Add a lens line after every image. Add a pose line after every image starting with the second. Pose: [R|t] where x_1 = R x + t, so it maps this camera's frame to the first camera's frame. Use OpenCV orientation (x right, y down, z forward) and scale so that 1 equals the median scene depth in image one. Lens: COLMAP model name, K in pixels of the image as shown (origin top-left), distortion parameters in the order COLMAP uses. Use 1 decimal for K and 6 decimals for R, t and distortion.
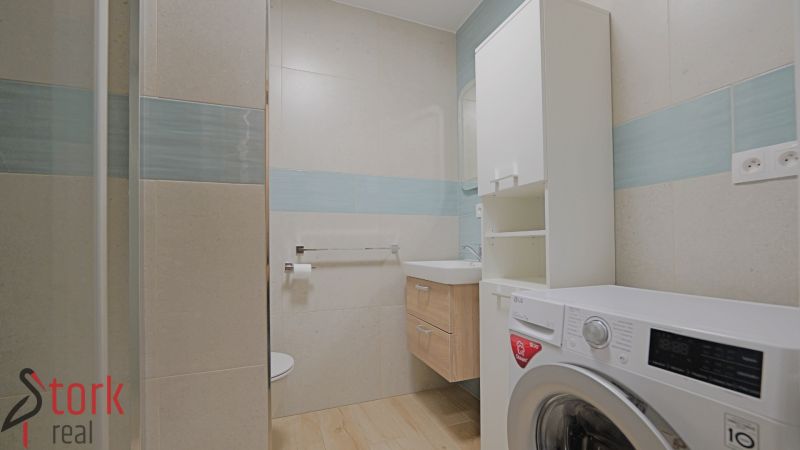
lens RADIAL K [[328.3, 0, 396.8], [0, 328.3, 233.3], [0, 0, 1]] dist [-0.003026, 0.000005]
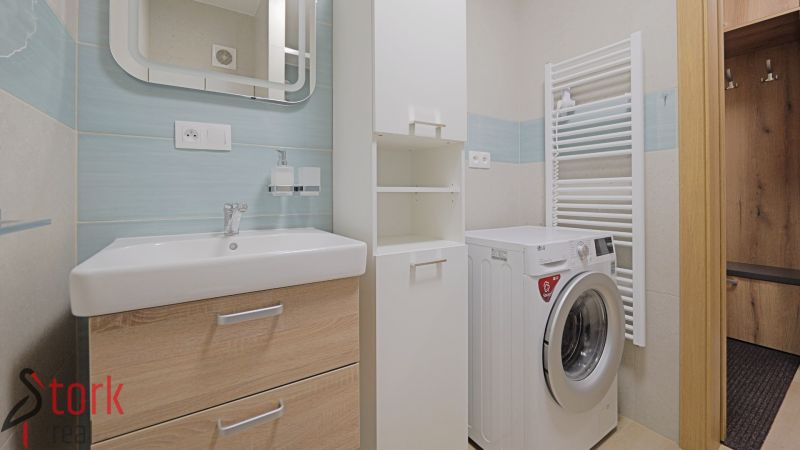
lens RADIAL K [[320.9, 0, 399.4], [0, 320.9, 195.1], [0, 0, 1]] dist [-0.000731, 0.000085]
pose [[-0.200274, 0.012059, 0.979666, -0.667091], [-0.022585, 0.999602, -0.016922, 0.045712], [-0.979480, -0.025514, -0.199922, 1.758597]]
